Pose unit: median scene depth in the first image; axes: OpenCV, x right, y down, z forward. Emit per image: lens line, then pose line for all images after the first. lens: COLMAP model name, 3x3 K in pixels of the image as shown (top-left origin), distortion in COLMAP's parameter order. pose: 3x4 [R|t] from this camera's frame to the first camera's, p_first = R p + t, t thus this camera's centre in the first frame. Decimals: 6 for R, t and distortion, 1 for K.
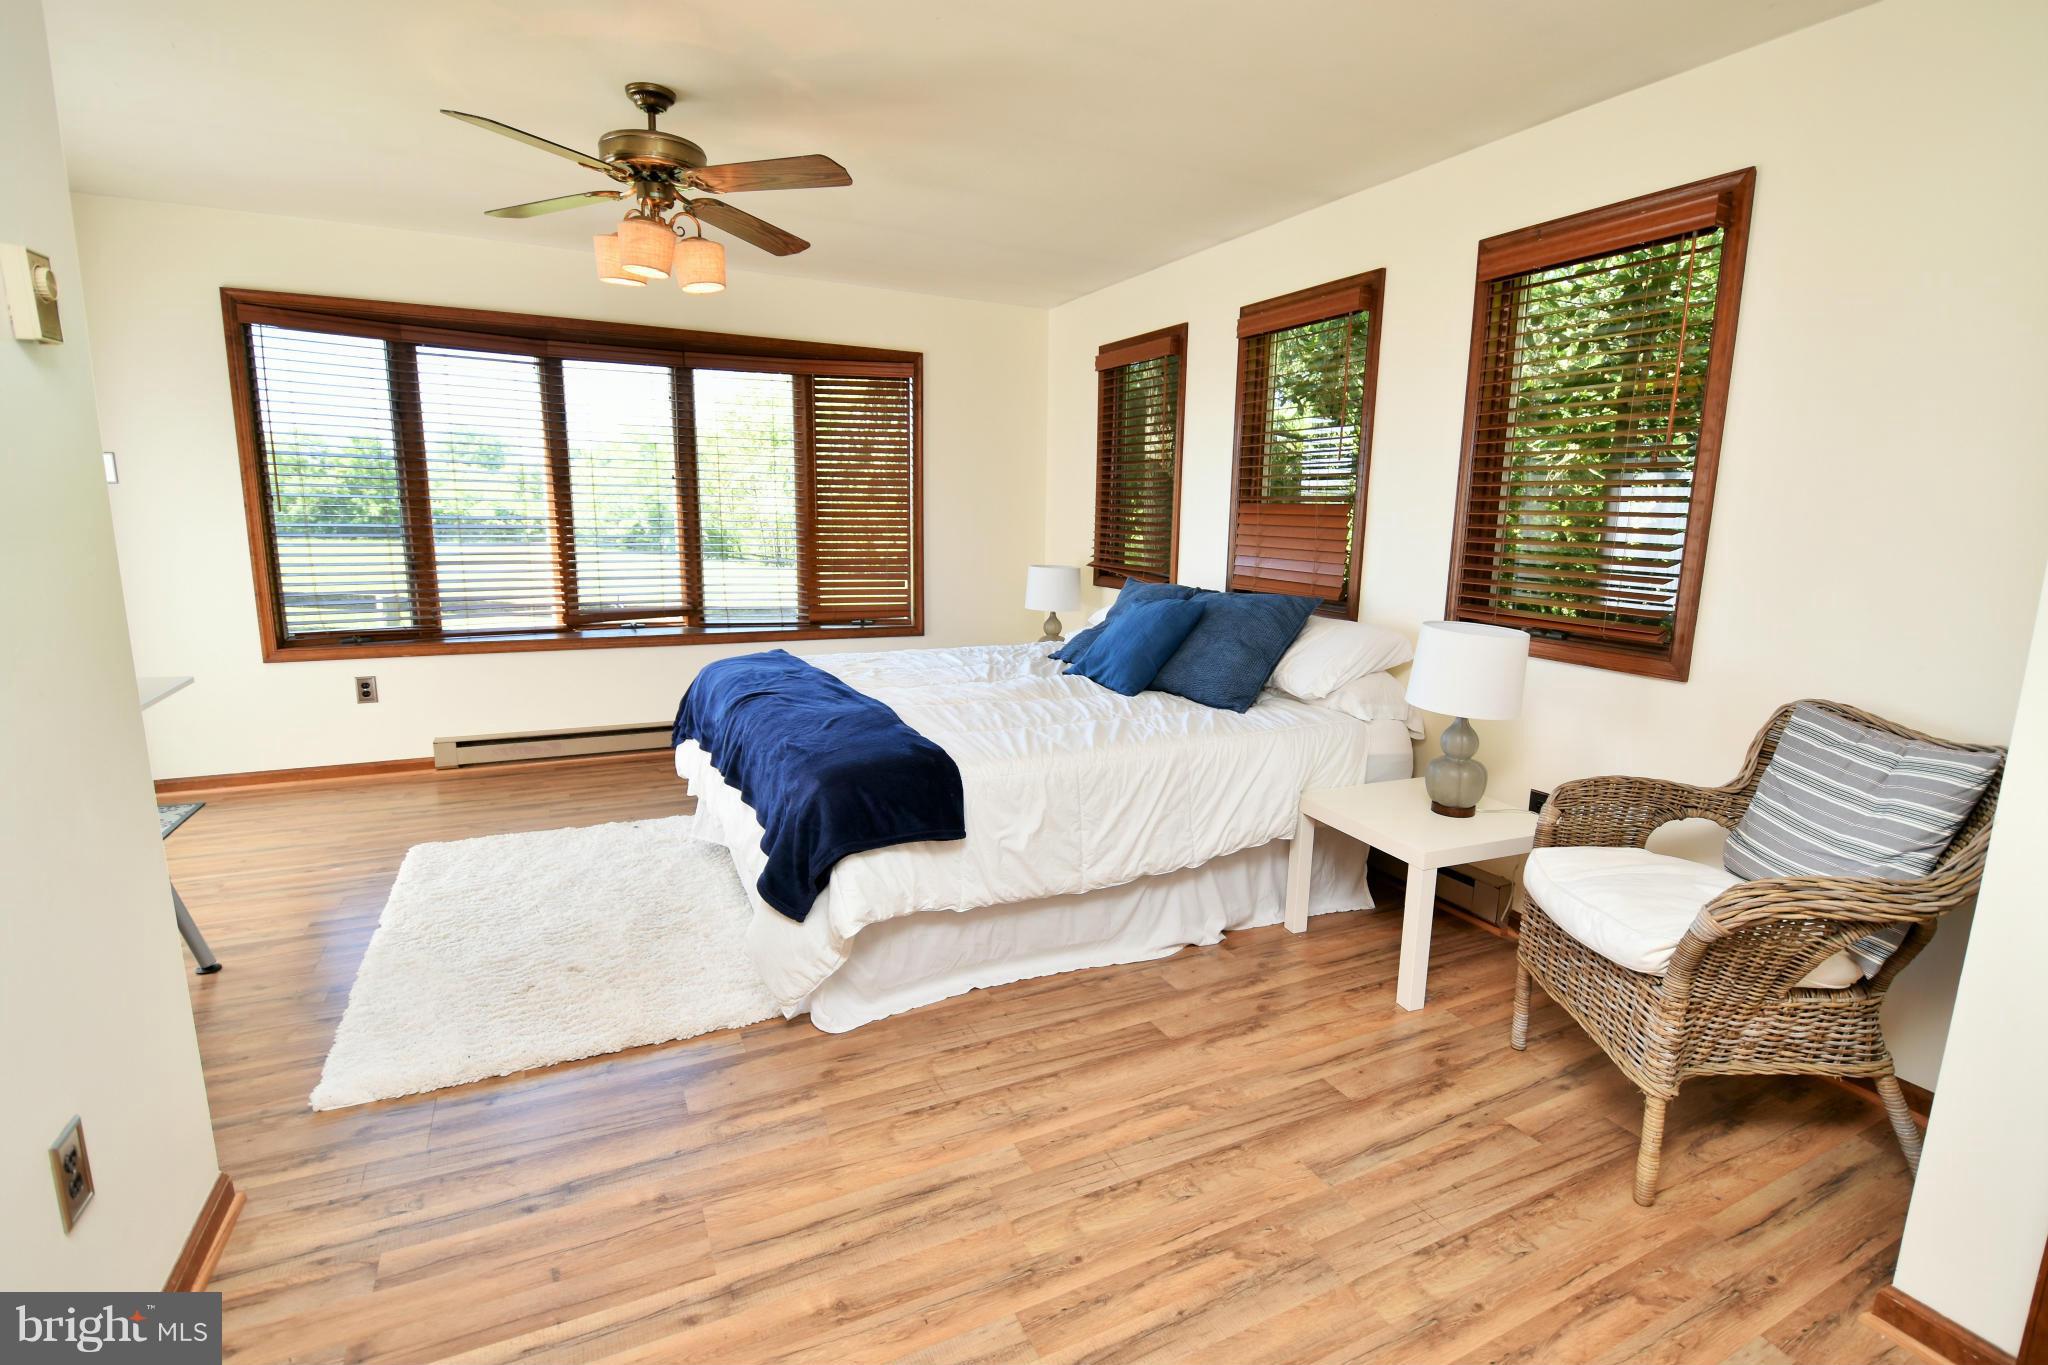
lens RADIAL K [[916.8, 0, 1017.0], [0, 916.8, 675.5], [0, 0, 1]] dist [-0.000191, -0.000418]
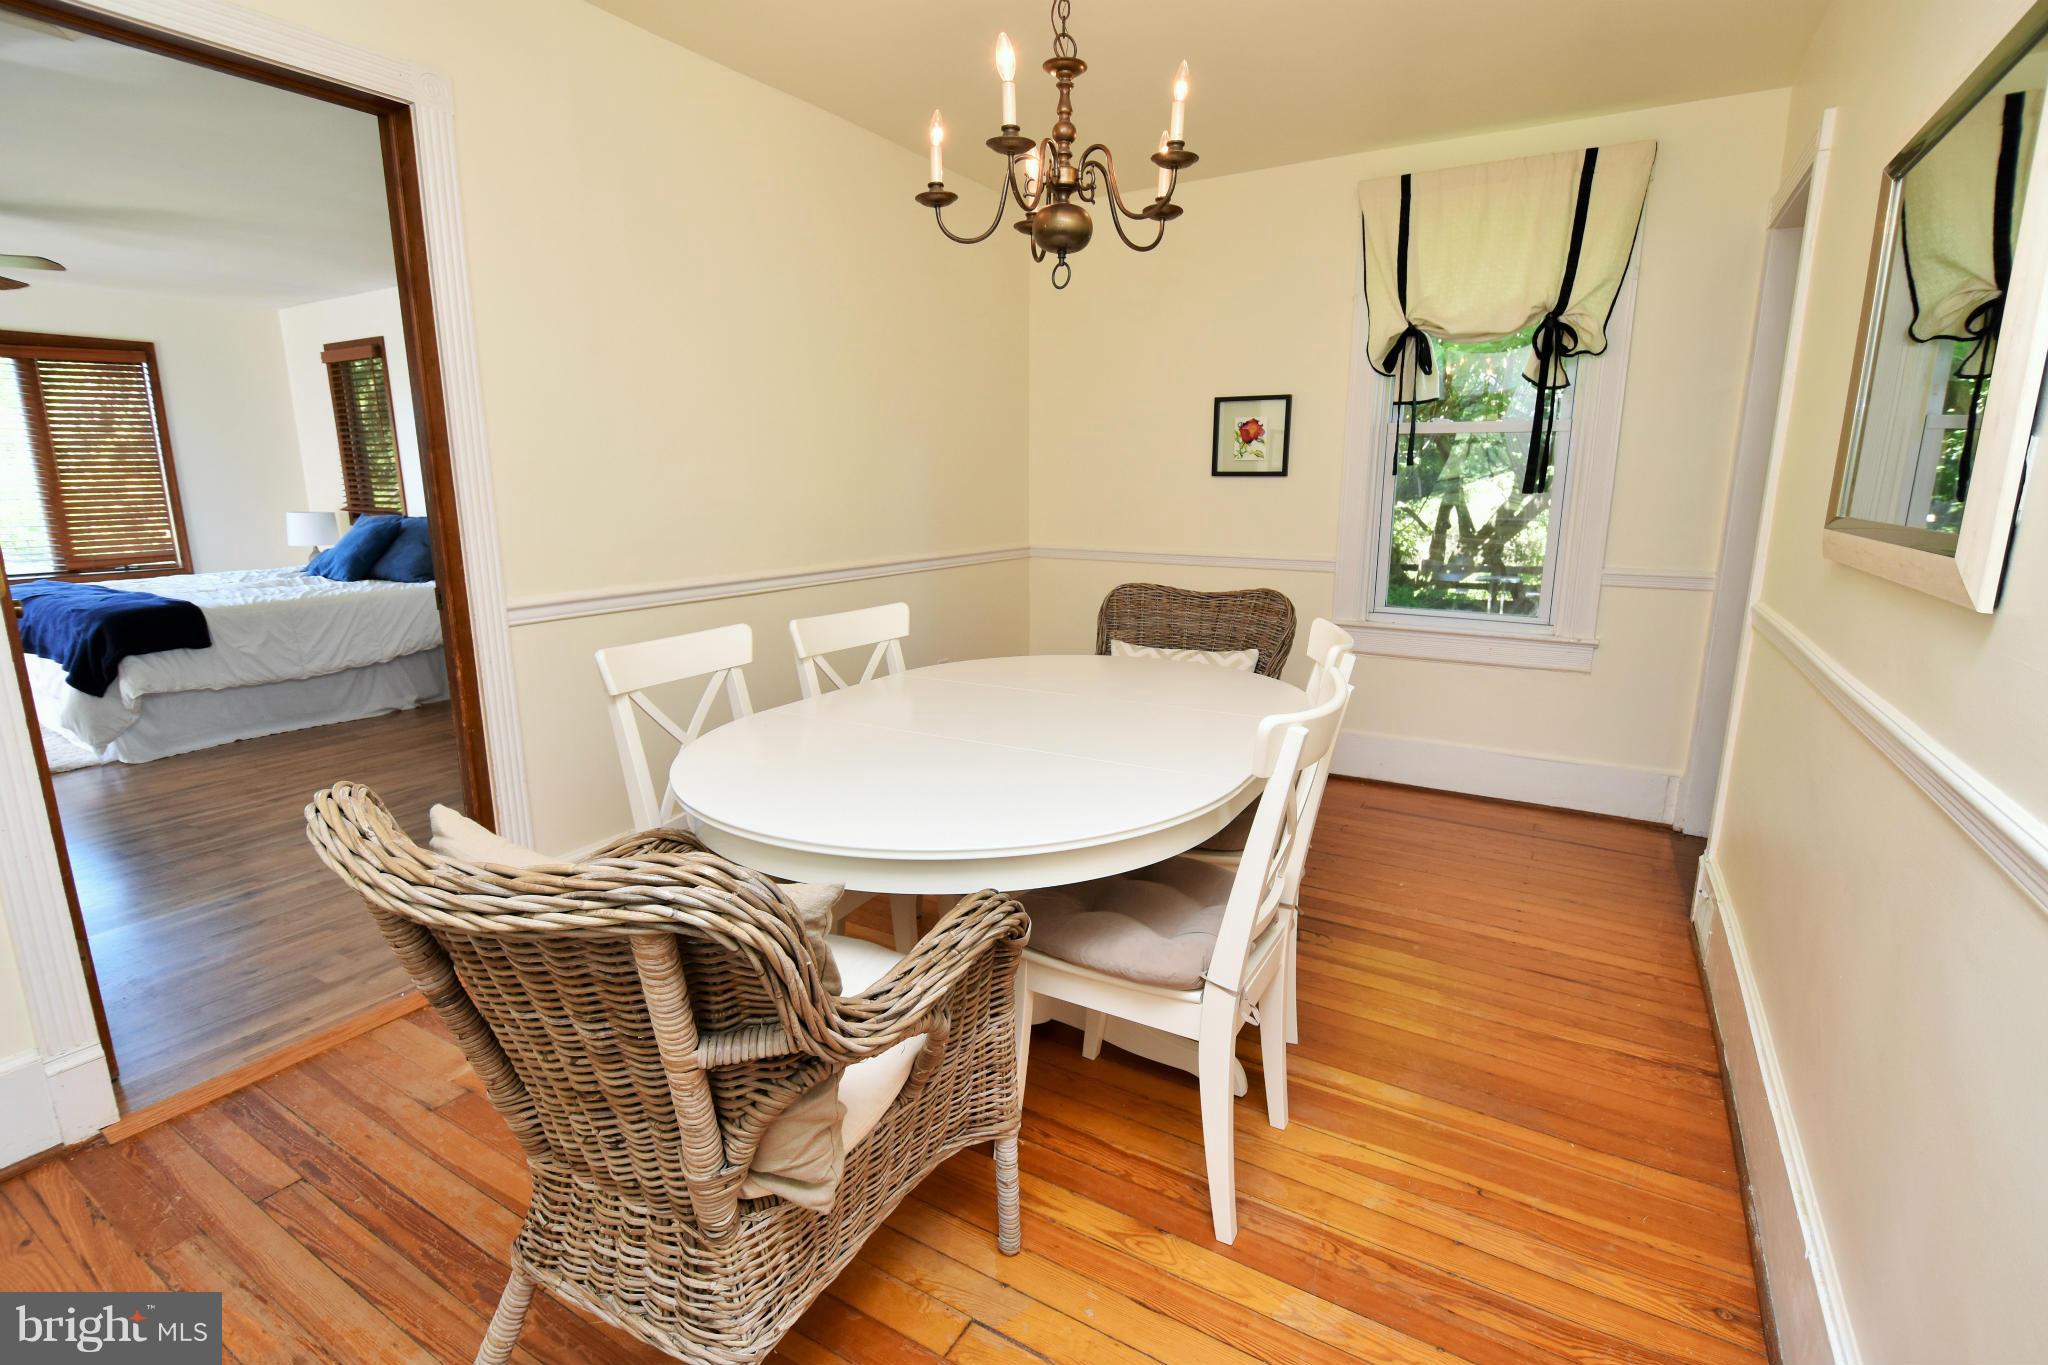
lens RADIAL K [[961.2, 0, 1024.0], [0, 961.2, 682.5], [0, 0, 1]] dist [0.000292, -0.009403]
pose [[0.833659, -0.136962, 0.535027, 0.215331], [0.118463, 0.990559, 0.068990, 0.254729], [-0.539425, 0.005867, 0.842013, -1.209669]]
